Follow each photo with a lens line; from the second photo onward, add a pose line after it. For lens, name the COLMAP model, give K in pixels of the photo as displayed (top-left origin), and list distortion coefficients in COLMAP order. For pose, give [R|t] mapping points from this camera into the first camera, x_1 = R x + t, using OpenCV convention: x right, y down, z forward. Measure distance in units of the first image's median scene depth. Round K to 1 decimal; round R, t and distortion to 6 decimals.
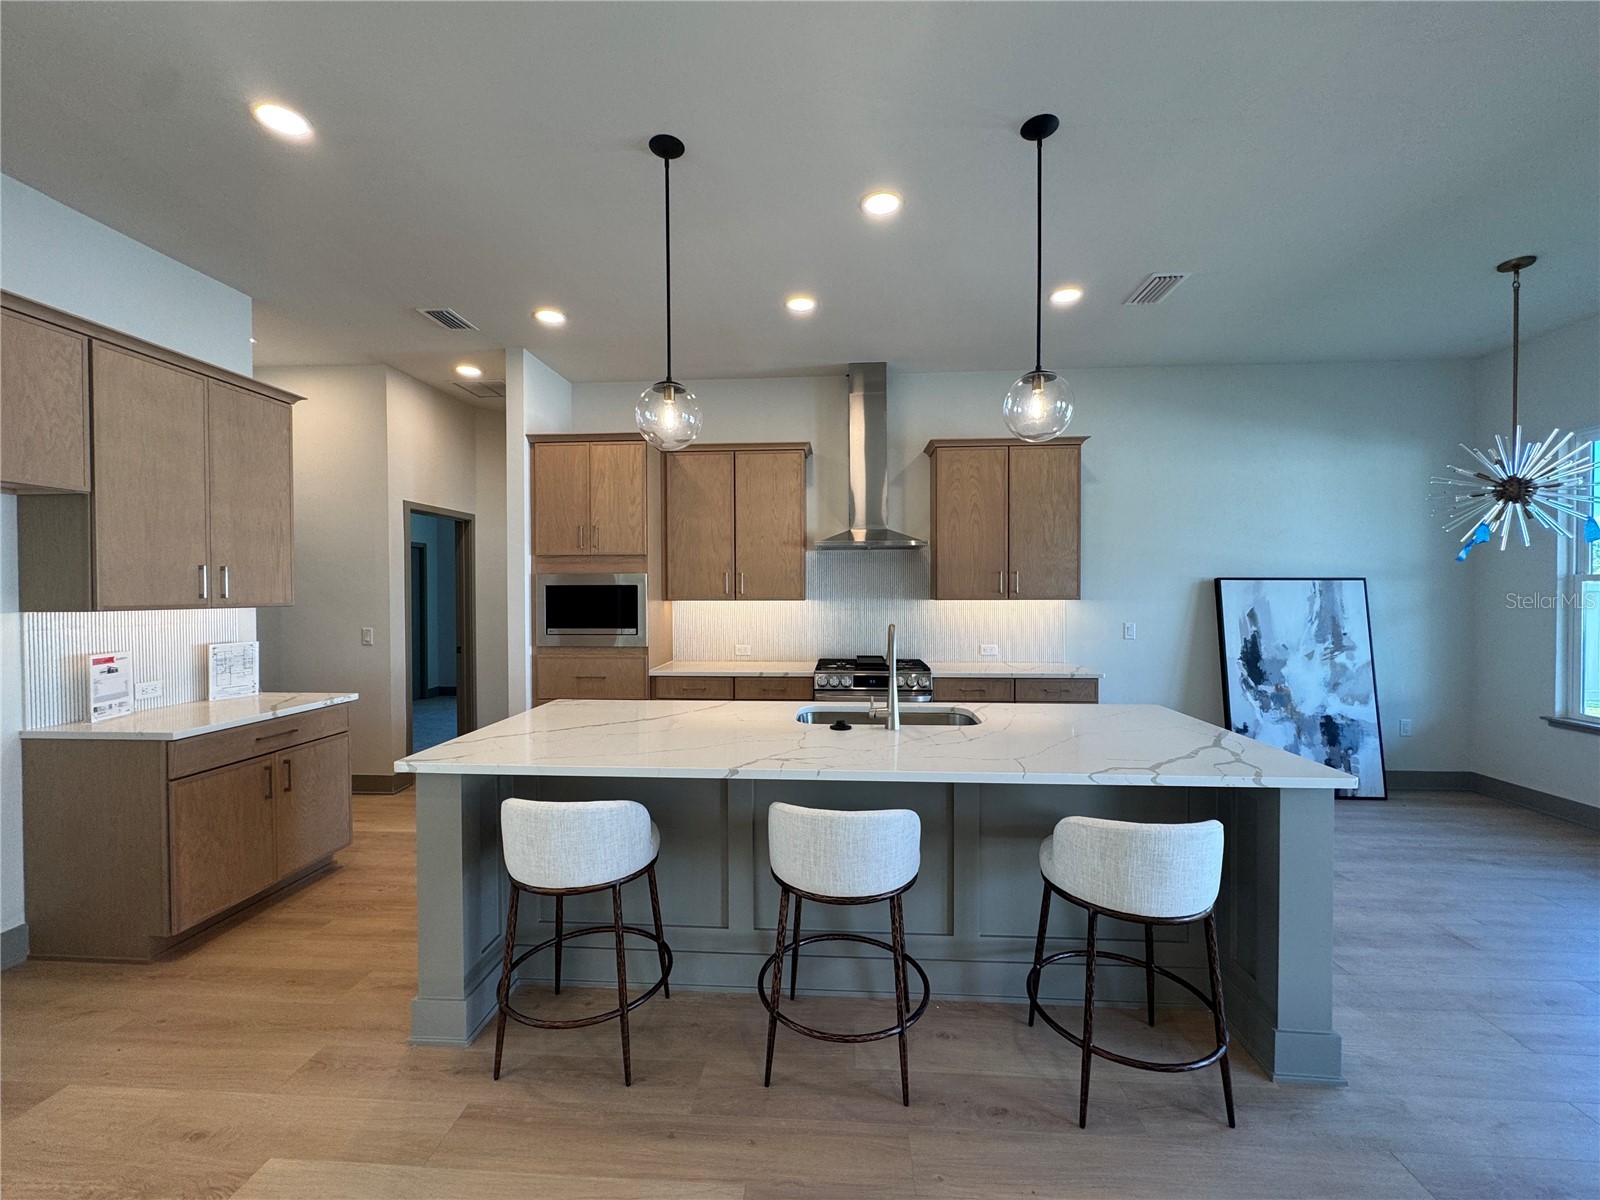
lens RADIAL K [[640.6, 0, 801.5], [0, 640.6, 597.4], [0, 0, 1]] dist [0.000133, -0.000064]
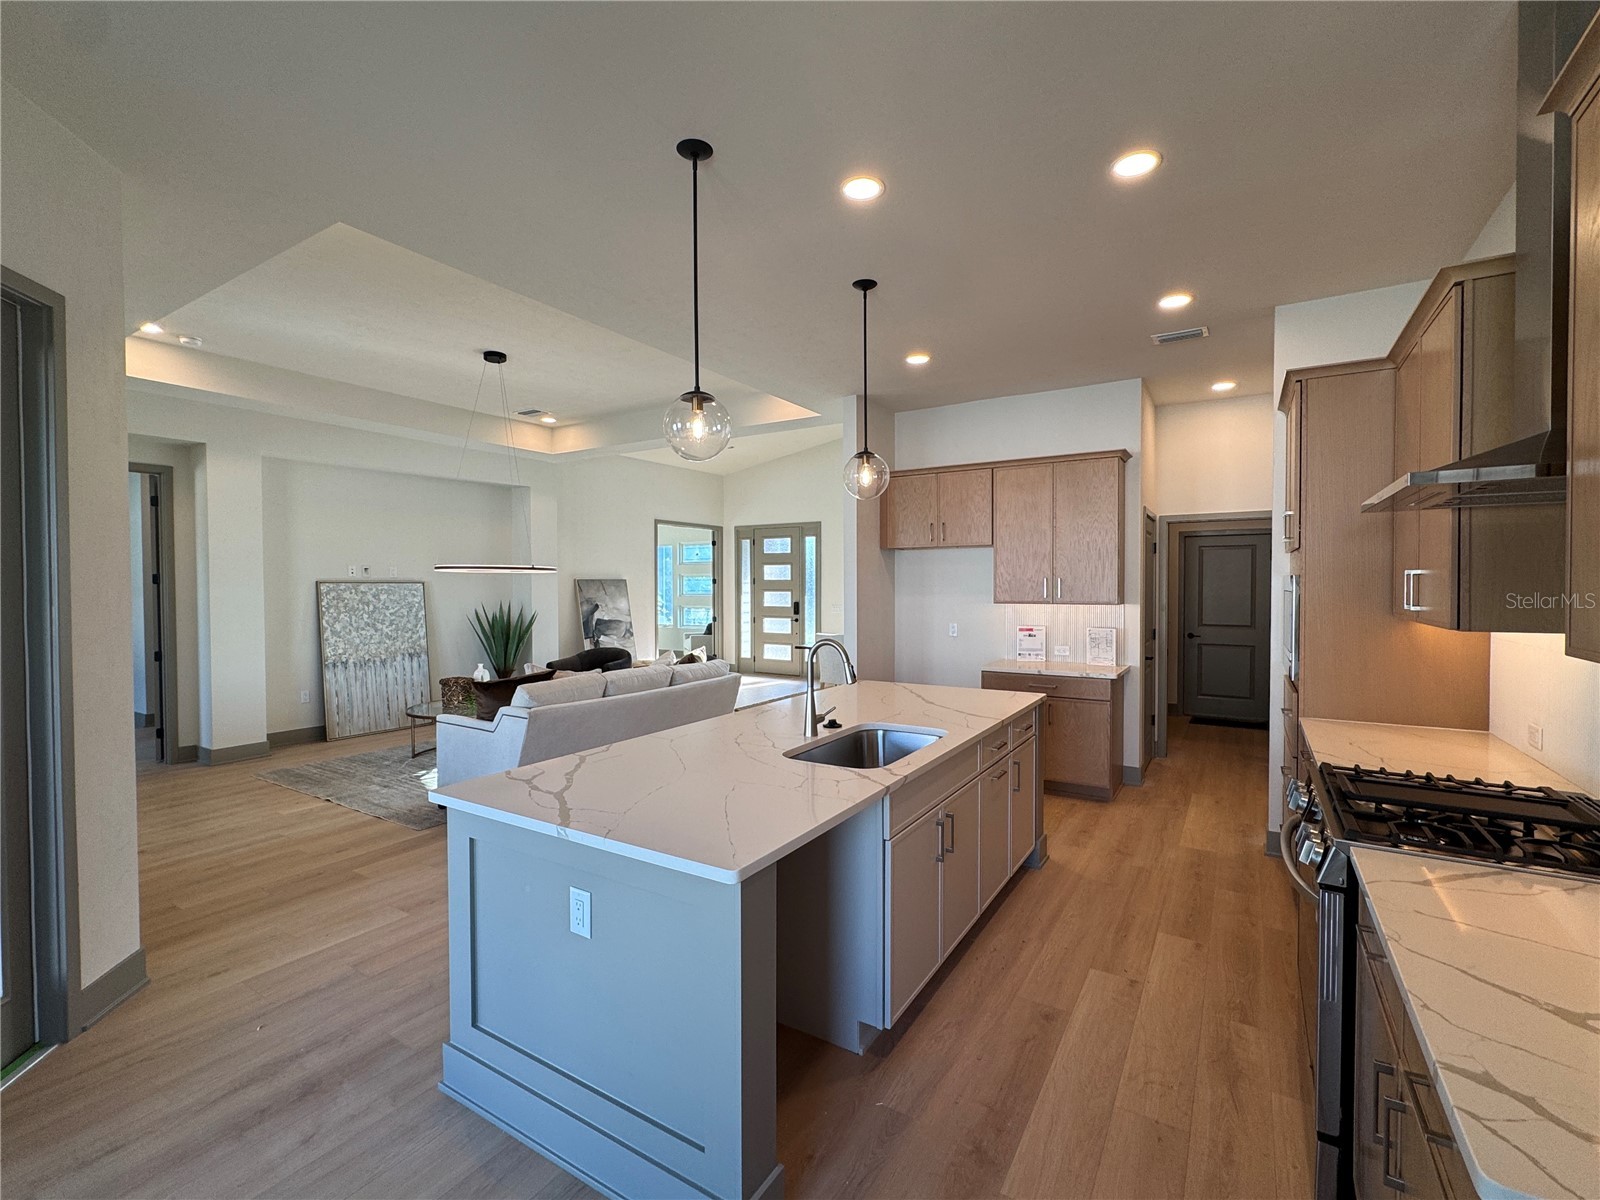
lens RADIAL K [[712.1, 0, 795.1], [0, 712.1, 601.7], [0, 0, 1]] dist [-0.002658, 0.000010]
pose [[-0.479187, 0.026018, -0.877327, 0.689169], [-0.003356, 0.999499, 0.031475, -0.030371], [0.877706, 0.018027, -0.478859, 0.899032]]
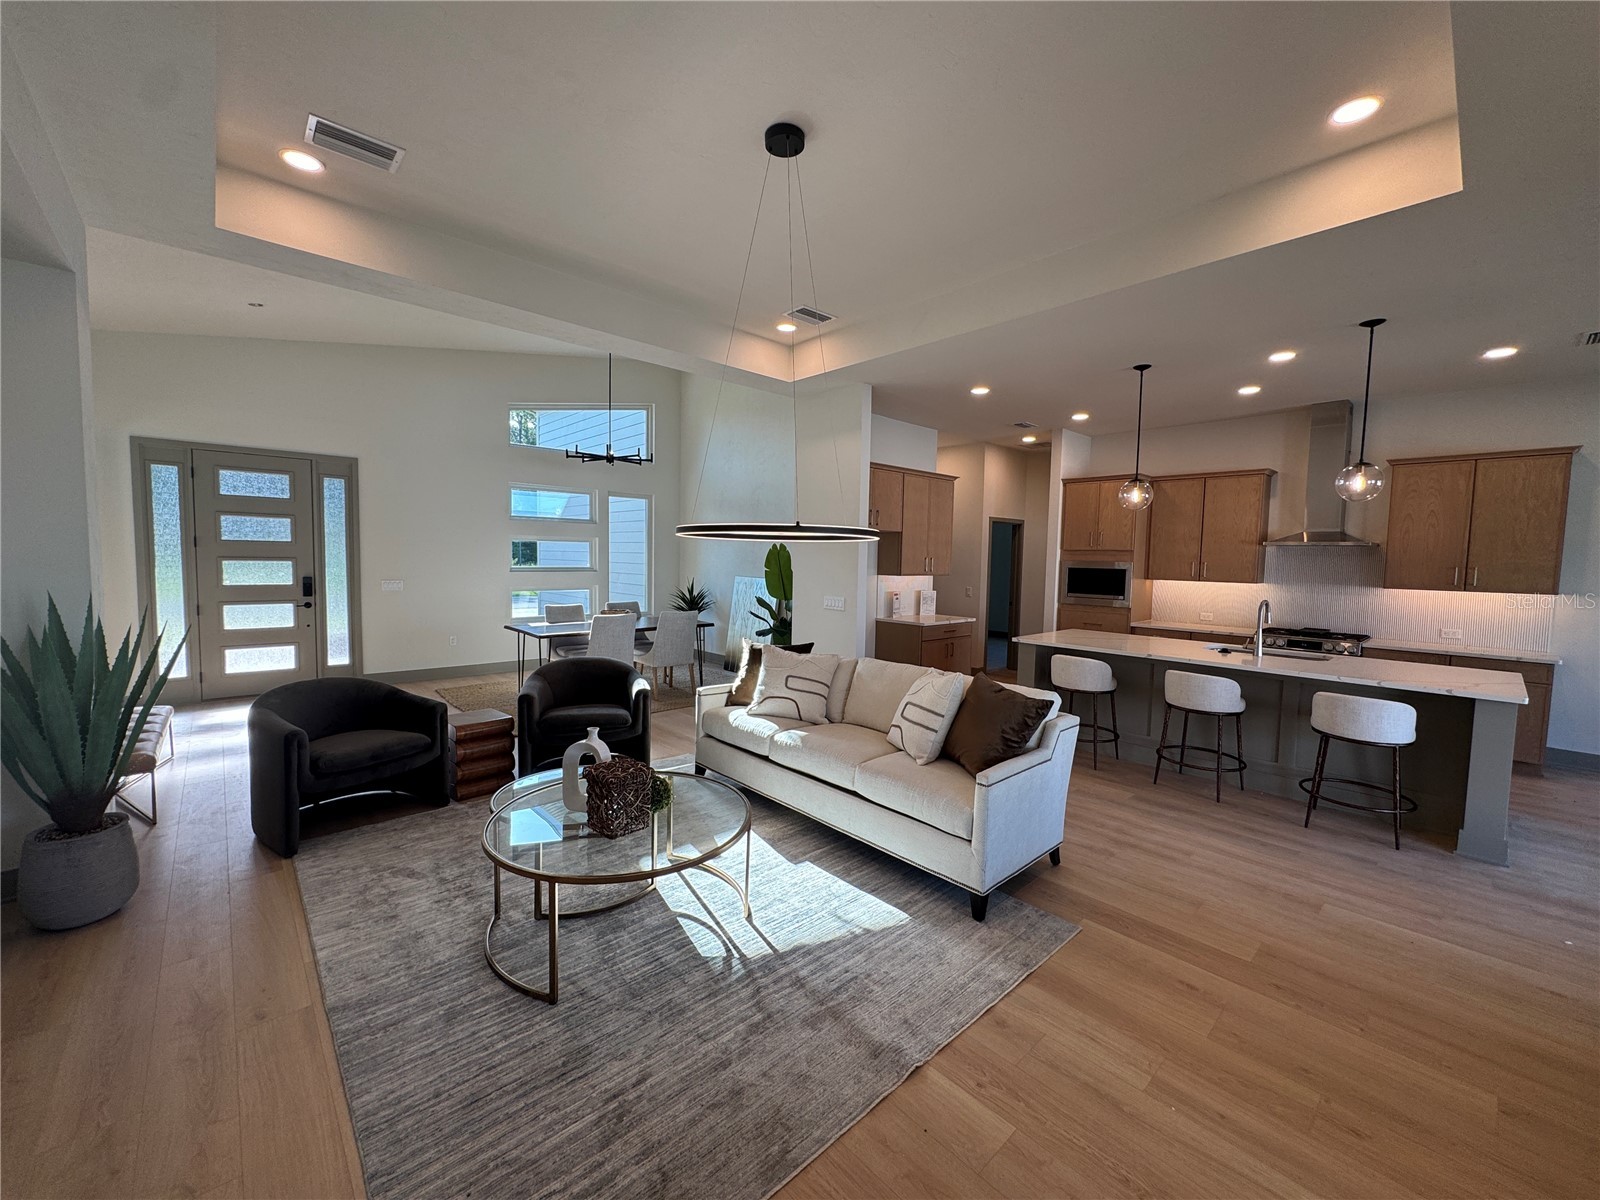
lens RADIAL K [[640.6, 0, 798.8], [0, 640.6, 601.0], [0, 0, 1]] dist [0.000133, -0.000064]
pose [[0.722466, 0.065560, -0.688291, 0.262001], [-0.028024, 0.997453, 0.065592, -0.021870], [0.690838, -0.028099, 0.722463, -0.730568]]
